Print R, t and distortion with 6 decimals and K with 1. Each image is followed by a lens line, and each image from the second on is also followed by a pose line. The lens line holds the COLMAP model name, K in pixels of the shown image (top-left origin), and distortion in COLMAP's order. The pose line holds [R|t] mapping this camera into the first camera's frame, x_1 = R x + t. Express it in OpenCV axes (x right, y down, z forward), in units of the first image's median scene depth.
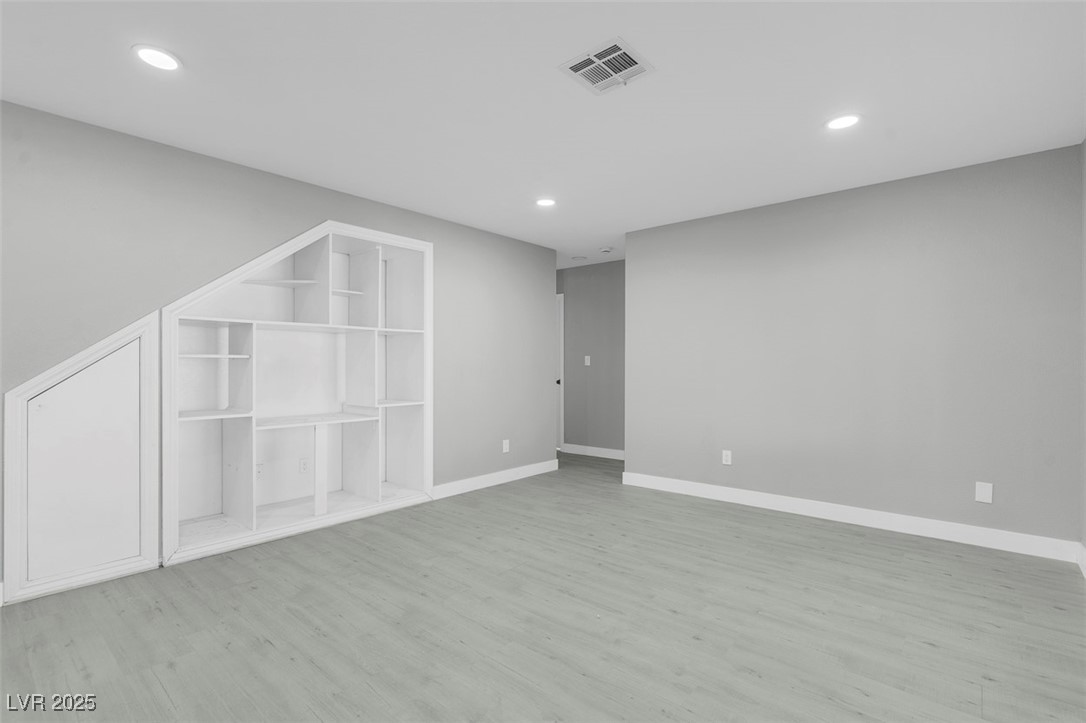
lens RADIAL K [[509.0, 0, 540.6], [0, 509.0, 359.5], [0, 0, 1]] dist [-0.003971, -0.000412]
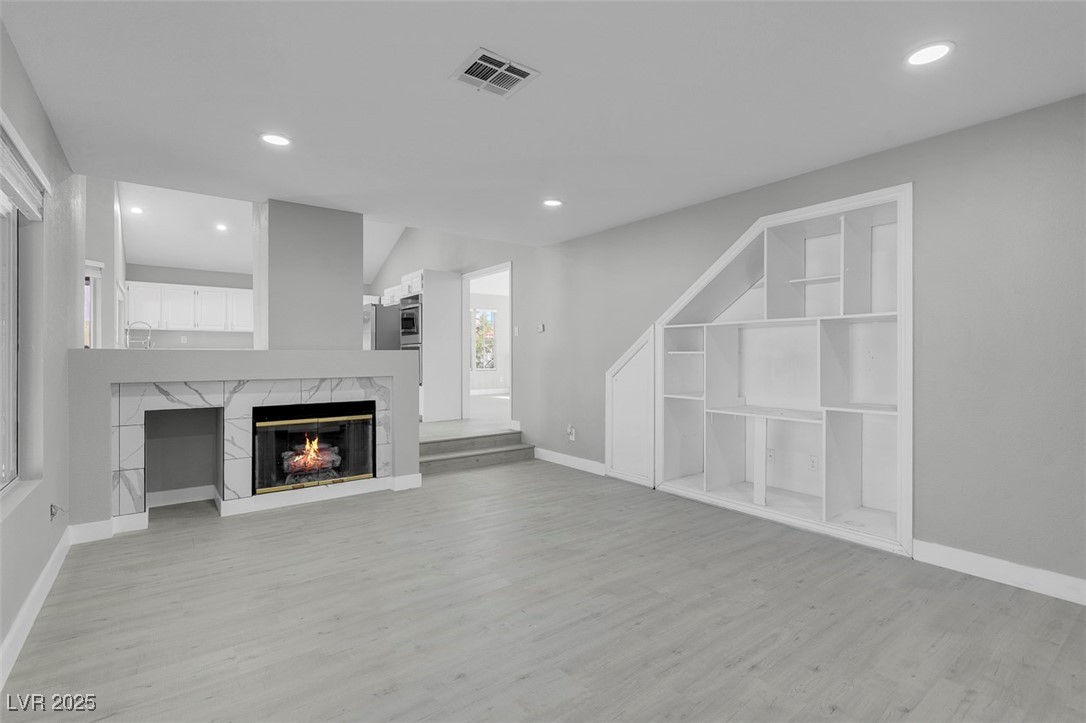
lens RADIAL K [[509.0, 0, 540.6], [0, 509.0, 359.5], [0, 0, 1]] dist [-0.003971, -0.000412]
pose [[-0.215275, 0.006398, -0.976532, 0.724292], [0.010224, 0.999938, 0.004298, 0.000649], [0.976500, -0.009059, -0.215328, 0.850730]]
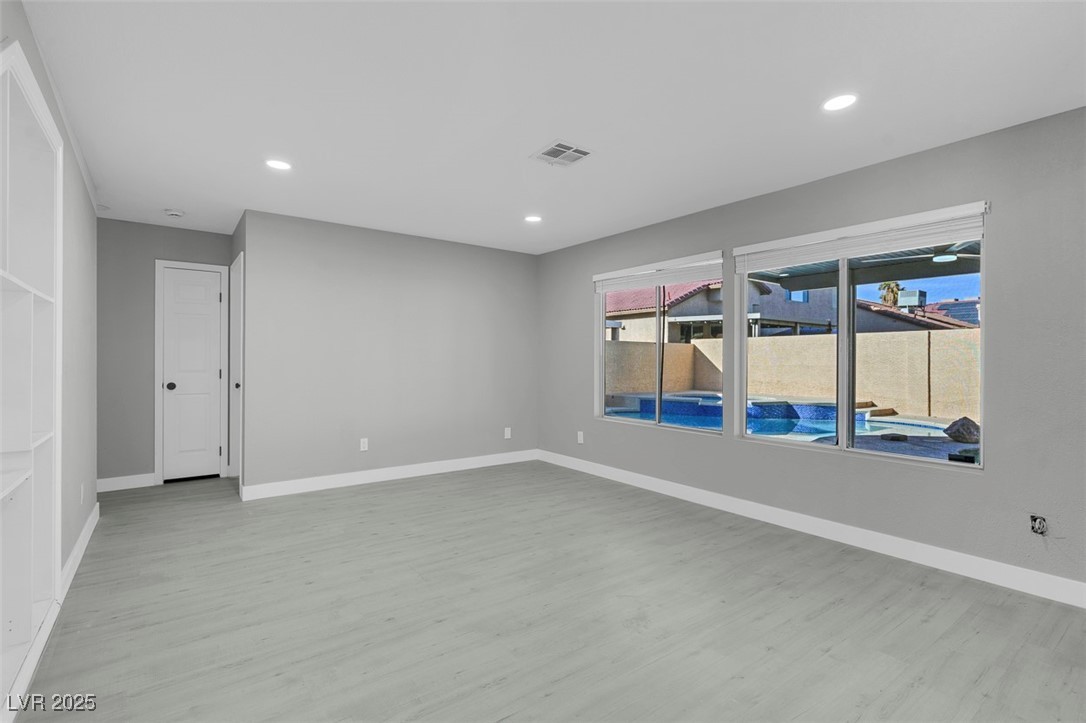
lens RADIAL K [[493.5, 0, 537.6], [0, 493.5, 367.8], [0, 0, 1]] dist [-0.000441, -0.000097]
pose [[0.221101, -0.010677, 0.975192, -0.789312], [-0.015282, 0.999779, 0.014411, 0.000365], [-0.975131, -0.018089, 0.220889, 0.493894]]
